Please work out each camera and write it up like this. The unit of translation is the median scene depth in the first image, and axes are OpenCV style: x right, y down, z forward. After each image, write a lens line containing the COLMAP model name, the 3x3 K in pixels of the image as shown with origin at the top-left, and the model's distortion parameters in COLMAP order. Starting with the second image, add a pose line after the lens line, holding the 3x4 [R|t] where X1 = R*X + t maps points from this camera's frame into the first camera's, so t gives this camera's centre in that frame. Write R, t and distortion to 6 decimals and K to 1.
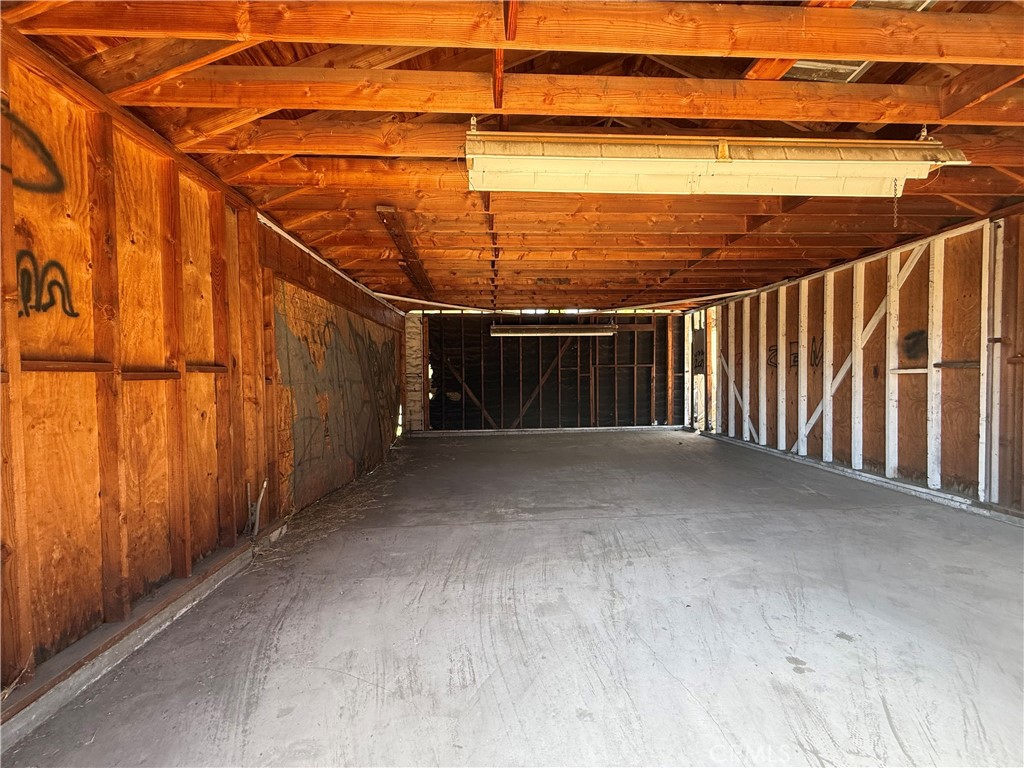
lens RADIAL K [[406.5, 0, 511.1], [0, 406.5, 384.0], [0, 0, 1]] dist [-0.001197, 0.000694]
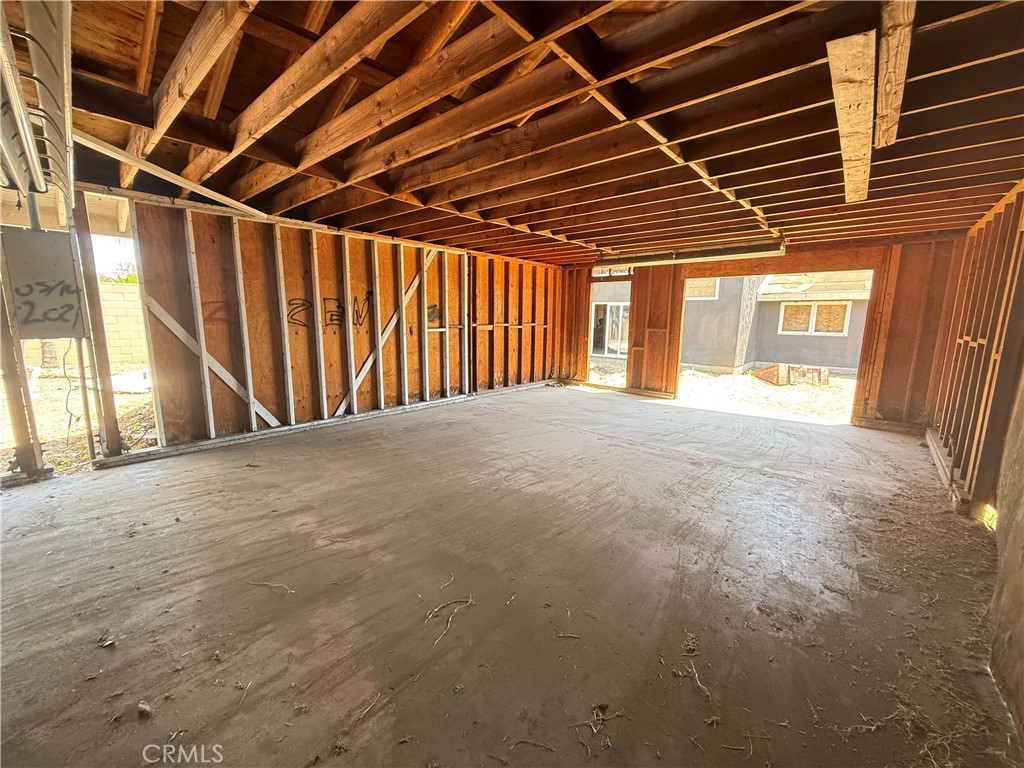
lens RADIAL K [[406.5, 0, 514.6], [0, 406.5, 386.0], [0, 0, 1]] dist [-0.001197, 0.000694]
pose [[-0.715069, -0.108498, 0.690583, -0.317685], [0.014826, 0.985306, 0.170153, -0.073684], [-0.698897, 0.131910, -0.702953, 1.732150]]
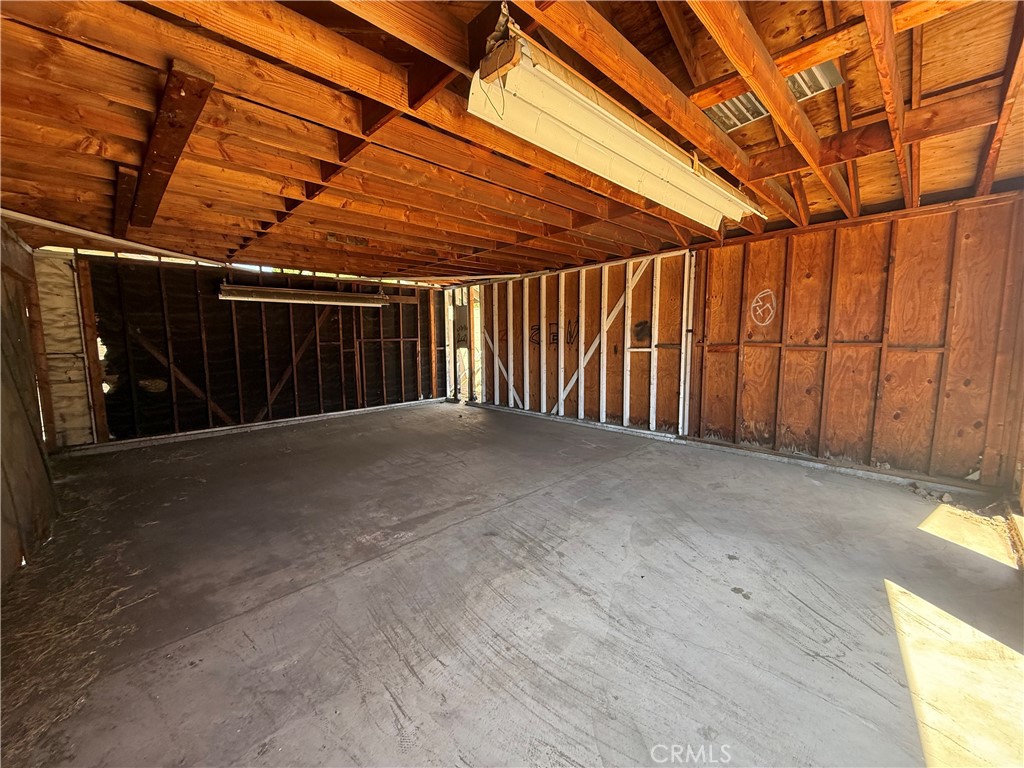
lens RADIAL K [[406.5, 0, 507.8], [0, 406.5, 384.5], [0, 0, 1]] dist [-0.001197, 0.000694]
pose [[0.756576, -0.071571, 0.649977, -0.255561], [0.017333, 0.995838, 0.089479, -0.040965], [-0.653675, -0.056431, 0.754668, 0.207432]]
